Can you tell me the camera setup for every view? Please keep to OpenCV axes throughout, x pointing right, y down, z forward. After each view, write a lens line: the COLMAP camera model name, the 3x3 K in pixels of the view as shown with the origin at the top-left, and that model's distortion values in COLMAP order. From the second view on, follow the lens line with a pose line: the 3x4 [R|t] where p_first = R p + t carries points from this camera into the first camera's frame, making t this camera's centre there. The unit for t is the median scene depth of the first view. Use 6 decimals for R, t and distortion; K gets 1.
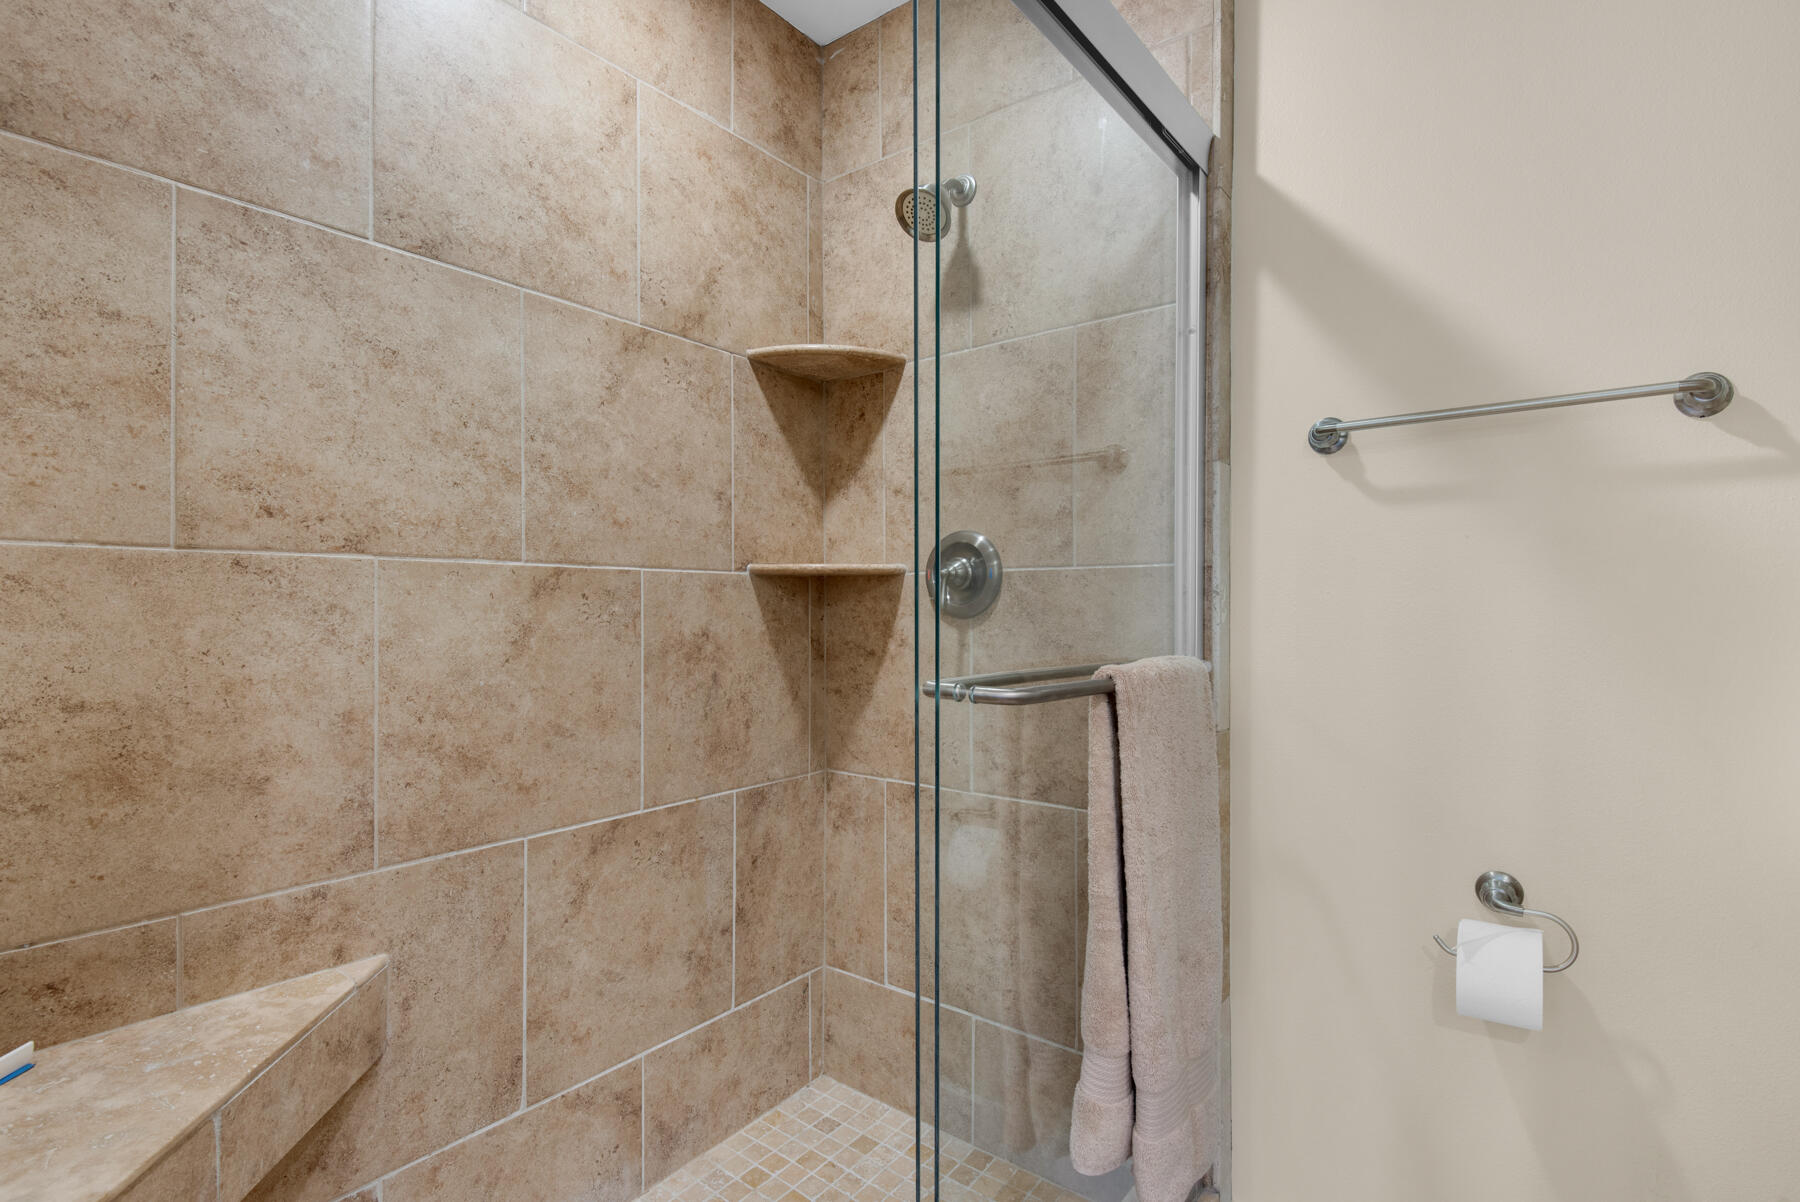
lens RADIAL K [[855.9, 0, 913.9], [0, 855.9, 606.9], [0, 0, 1]] dist [0.008294, -0.005955]
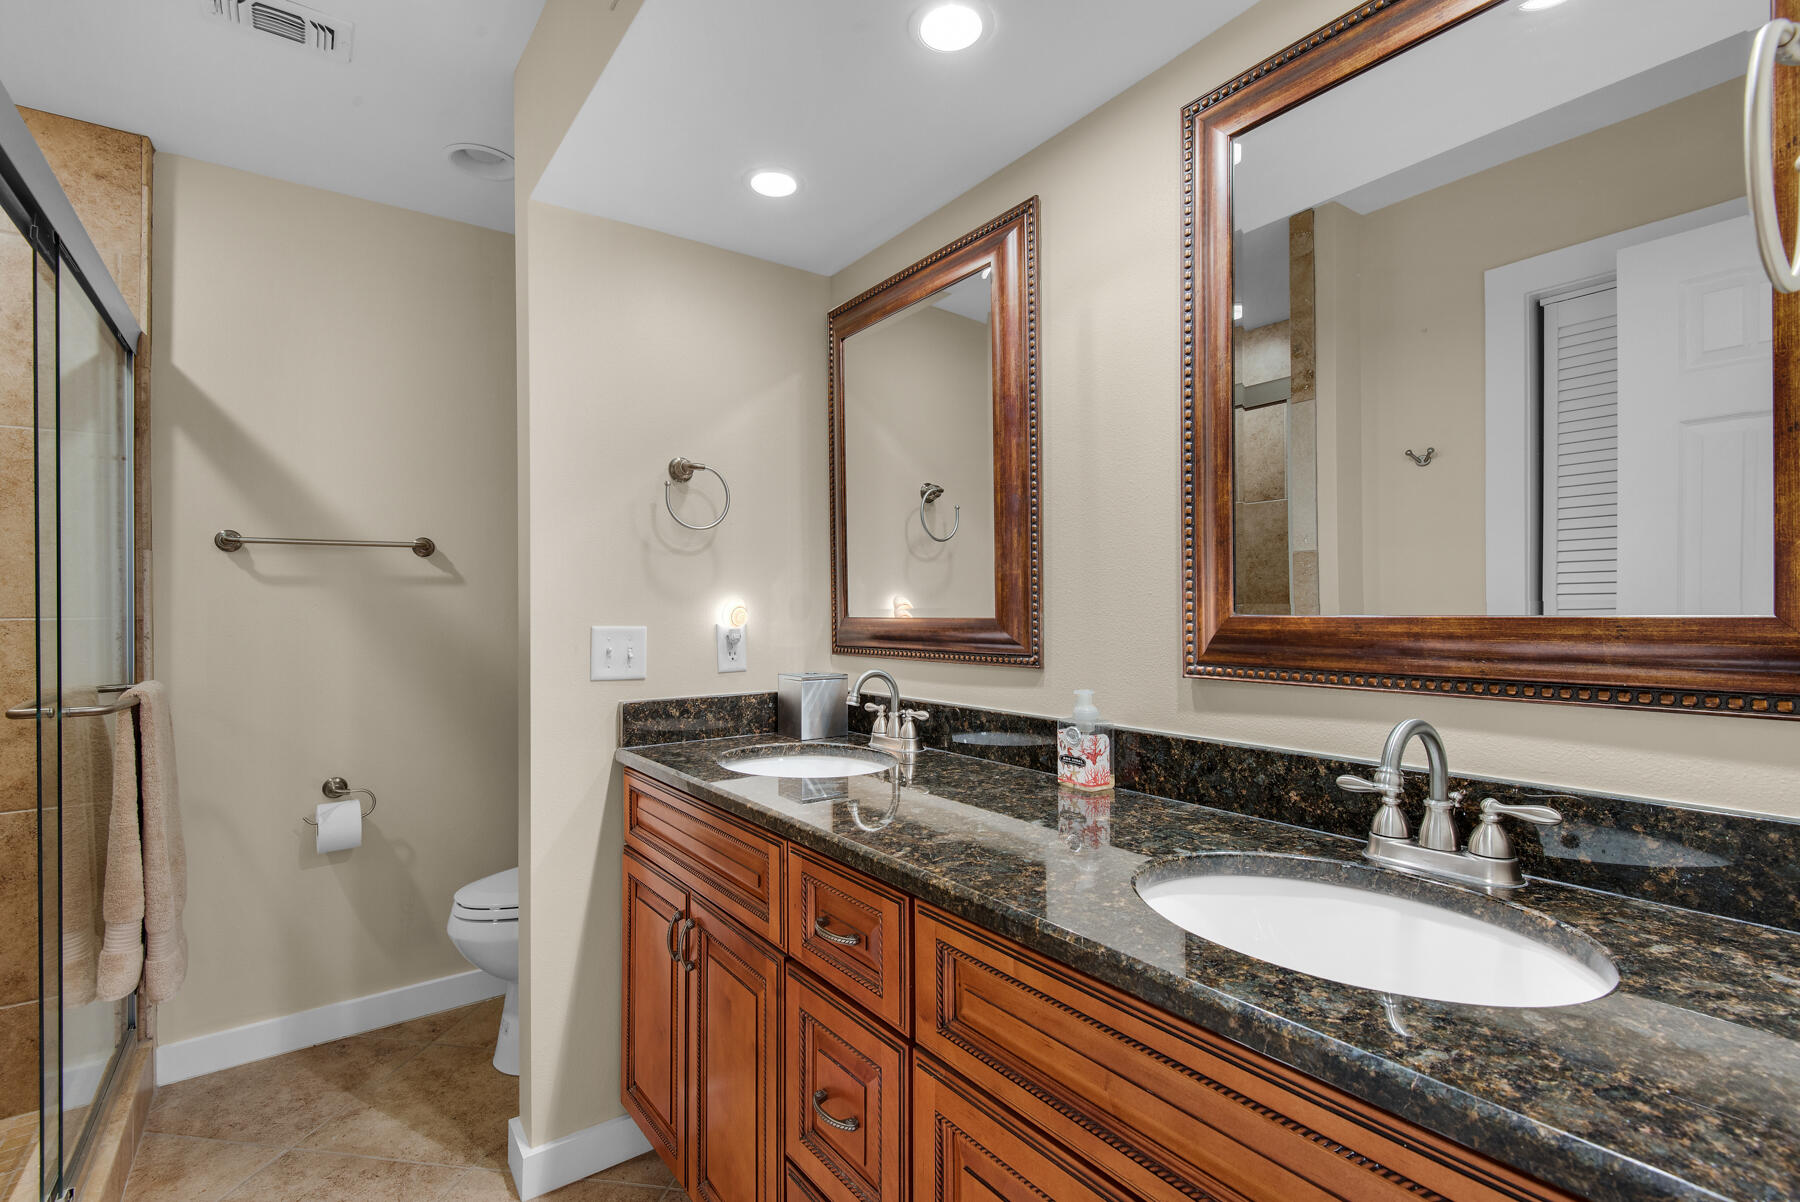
lens RADIAL K [[826.1, 0, 914.6], [0, 826.1, 608.2], [0, 0, 1]] dist [0.020649, -0.010883]
pose [[0.264258, -0.001166, 0.964451, -0.731026], [0.007304, 0.999973, -0.000792, -0.060379], [-0.964424, 0.007254, 0.264259, -0.711728]]
